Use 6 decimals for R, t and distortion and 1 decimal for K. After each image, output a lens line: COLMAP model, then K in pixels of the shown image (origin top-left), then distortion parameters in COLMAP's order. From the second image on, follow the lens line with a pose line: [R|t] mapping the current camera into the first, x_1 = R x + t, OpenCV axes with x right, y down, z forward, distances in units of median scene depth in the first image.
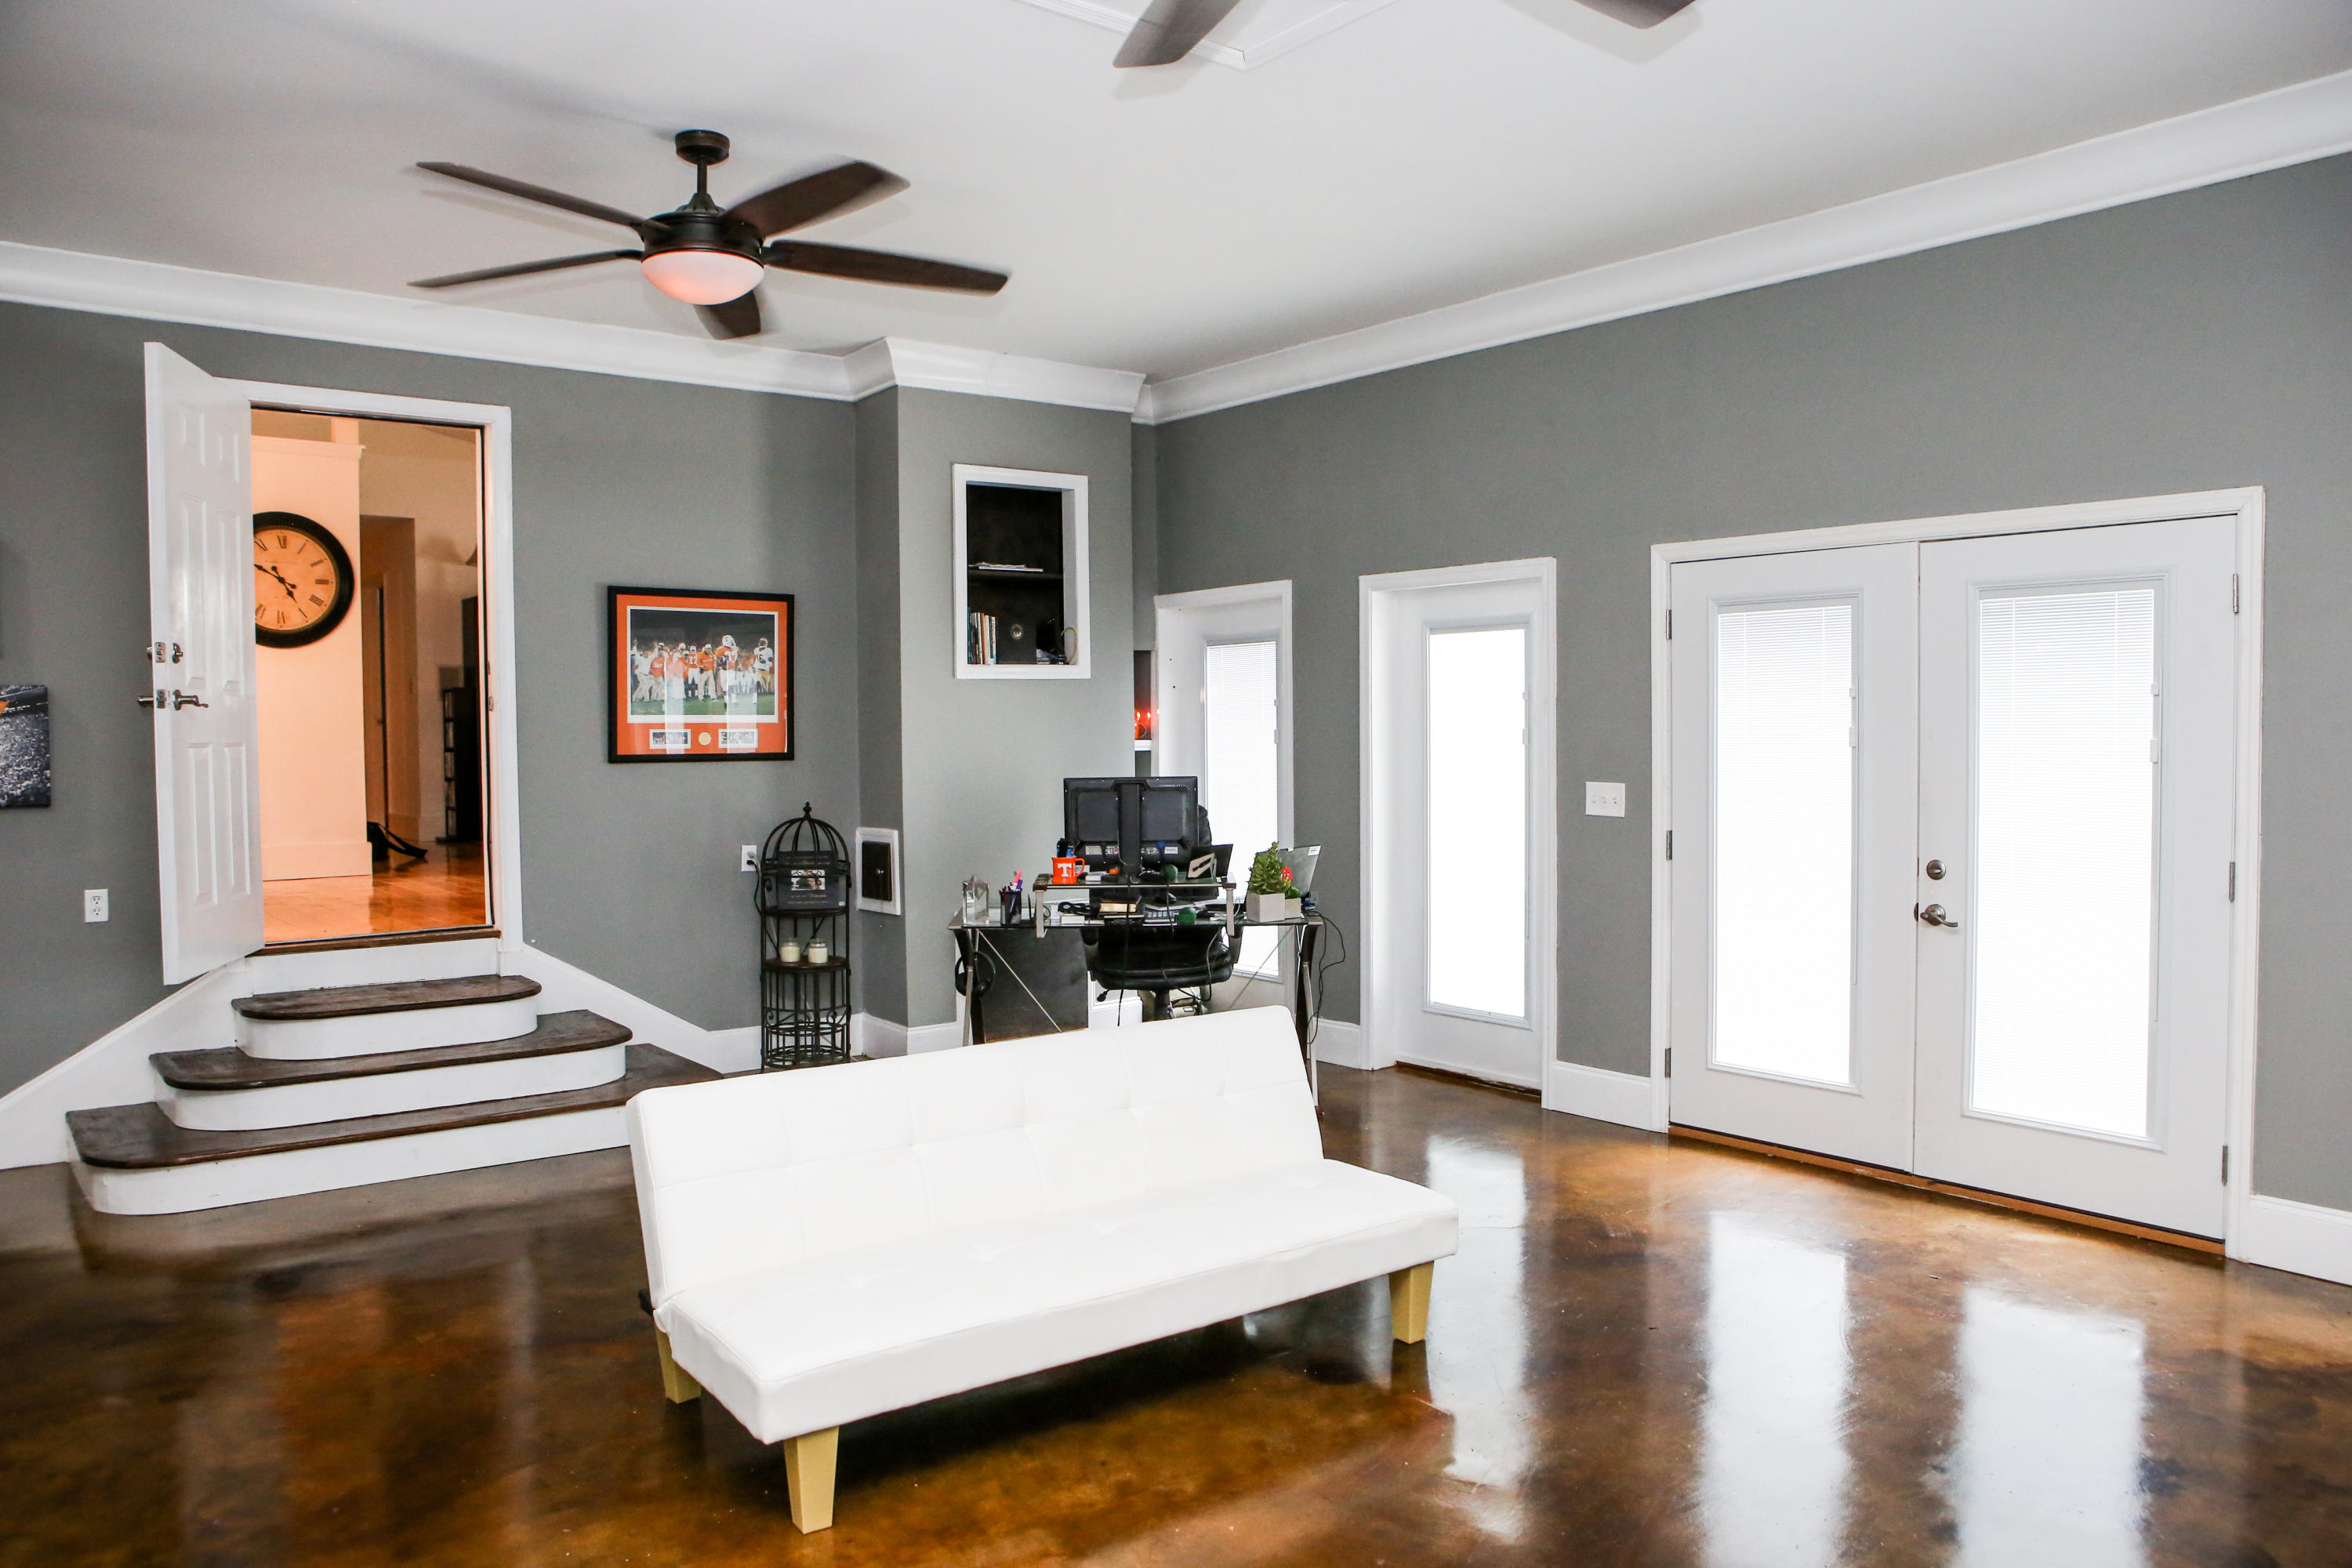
lens RADIAL K [[1627.6, 0, 1193.2], [0, 1627.6, 778.2], [0, 0, 1]] dist [-0.106443, 0.081579]
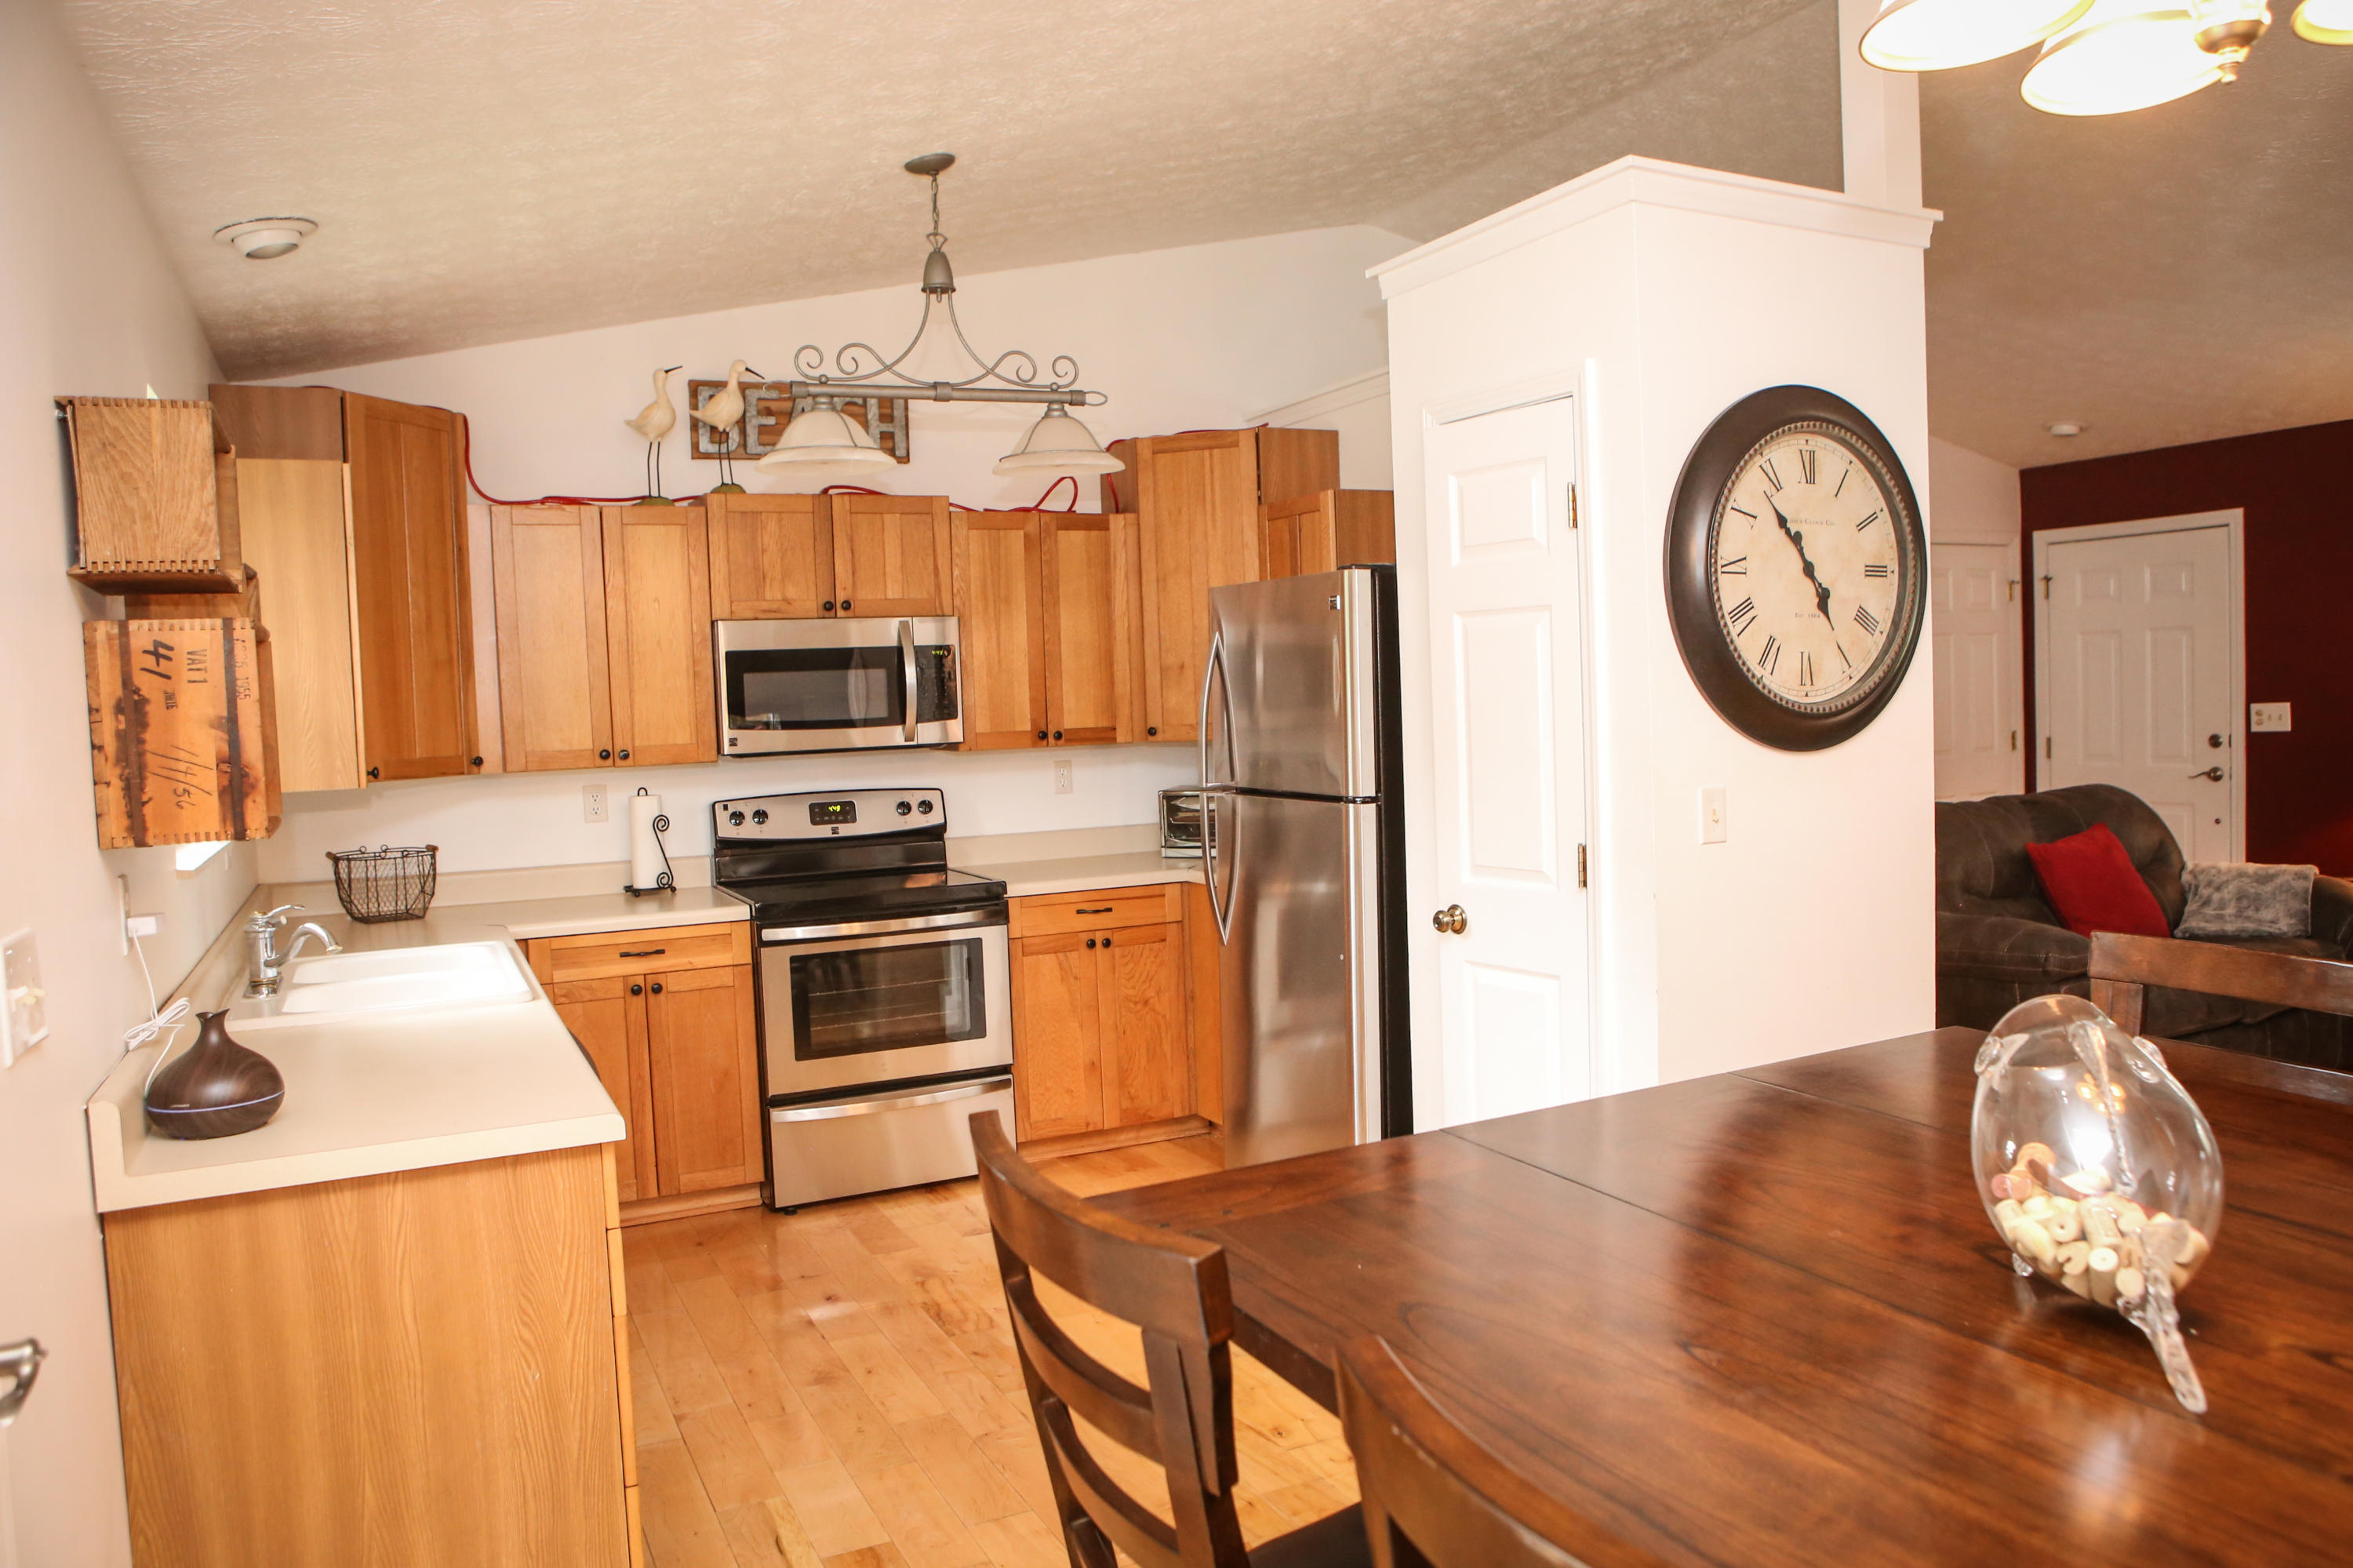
lens RADIAL K [[1662.2, 0, 1206.1], [0, 1662.2, 777.9], [0, 0, 1]] dist [-0.103537, 0.075481]
pose [[0.979353, -0.014741, -0.201620, -0.819781], [0.020291, 0.999469, 0.025489, -0.114091], [0.201138, -0.029054, 0.979132, 0.759872]]
